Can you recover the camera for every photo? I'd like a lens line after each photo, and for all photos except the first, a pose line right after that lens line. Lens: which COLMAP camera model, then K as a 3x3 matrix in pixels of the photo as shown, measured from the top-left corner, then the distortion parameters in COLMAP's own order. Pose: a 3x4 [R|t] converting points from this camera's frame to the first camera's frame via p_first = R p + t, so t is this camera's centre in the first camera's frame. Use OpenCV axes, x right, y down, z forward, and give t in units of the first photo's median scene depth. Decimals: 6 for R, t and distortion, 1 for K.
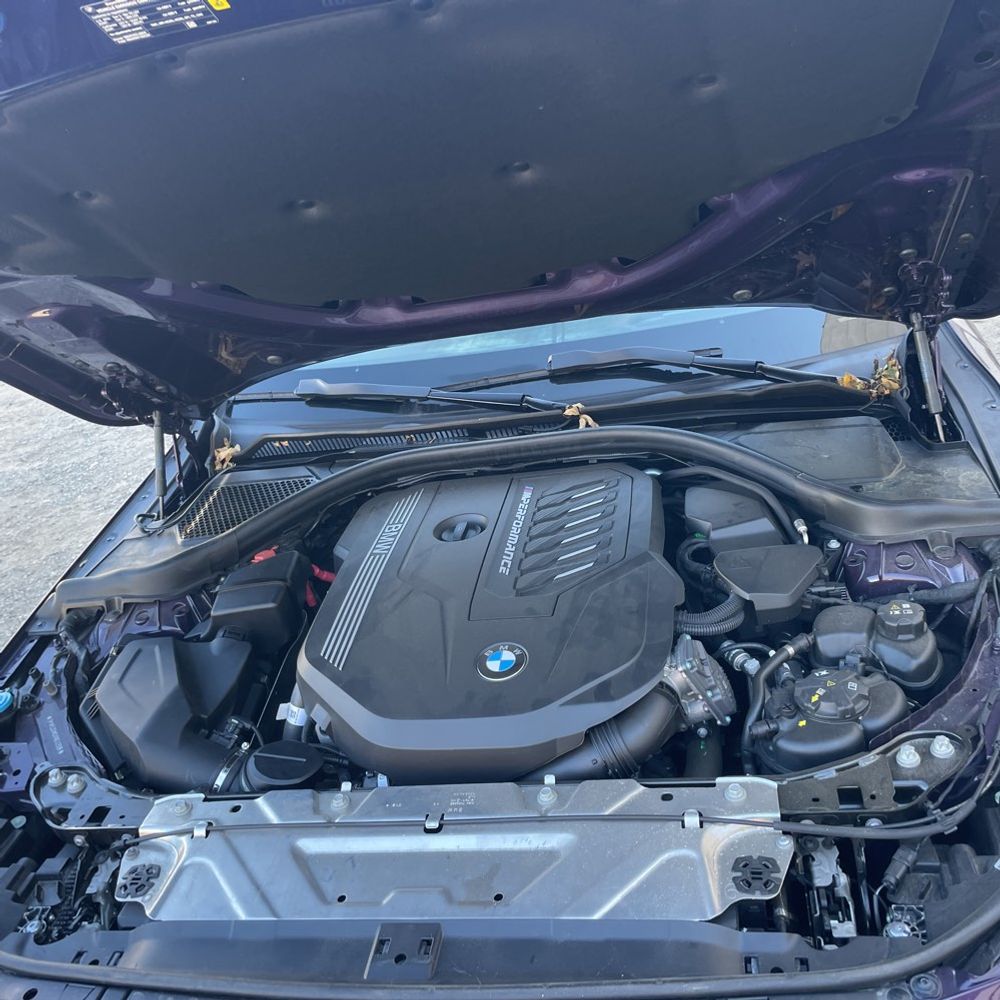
lens RADIAL K [[1036.5, 0, 495.1], [0, 1036.5, 489.5], [0, 0, 1]] dist [0.098057, -0.140259]
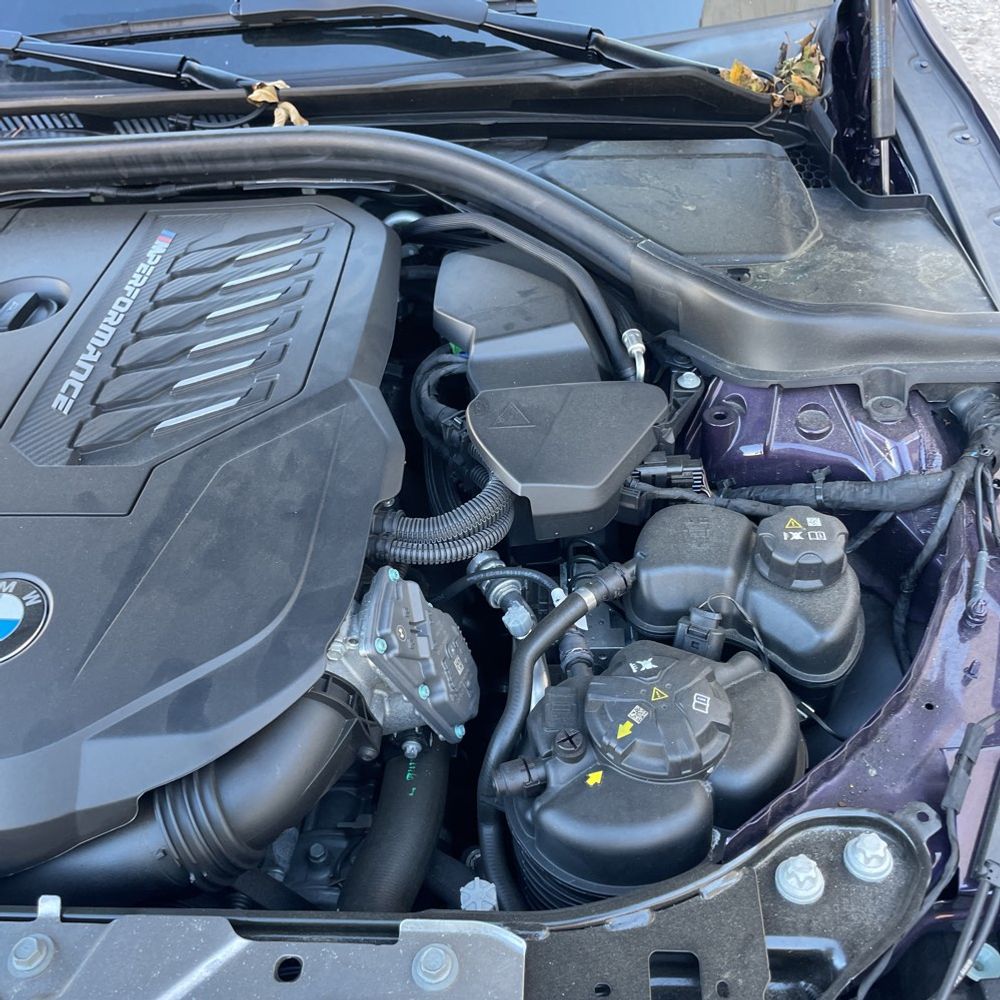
lens RADIAL K [[1036.5, 0, 495.1], [0, 1036.5, 489.5], [0, 0, 1]] dist [0.098057, -0.140259]
pose [[0.988234, 0.020141, 0.151618, 0.148499], [-0.057374, 0.967720, 0.245410, -0.020017], [-0.141781, -0.251221, 0.957489, 0.499692]]
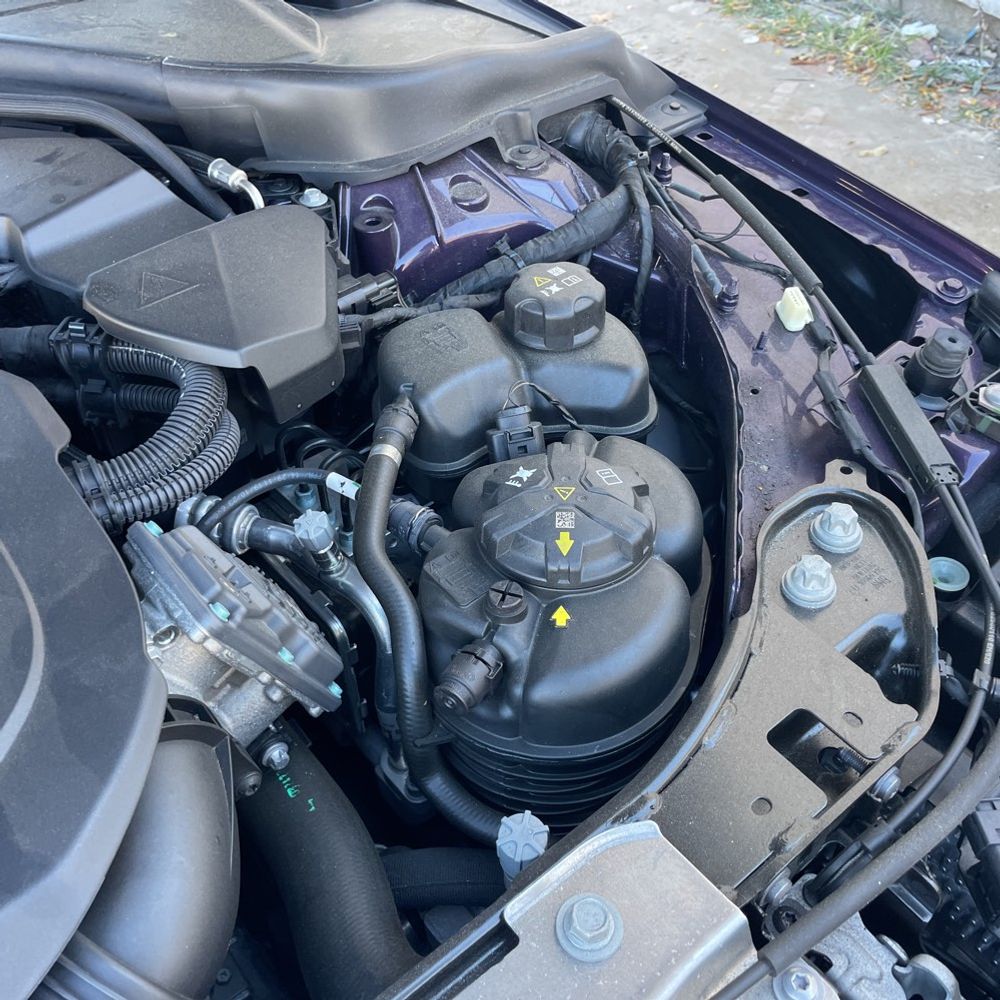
lens RADIAL K [[1036.5, 0, 495.1], [0, 1036.5, 489.5], [0, 0, 1]] dist [0.098057, -0.140259]
pose [[0.655481, -0.370968, 0.657820, 0.043456], [0.235737, 0.928023, 0.288447, 0.058891], [-0.717477, -0.033999, 0.695752, 0.659456]]
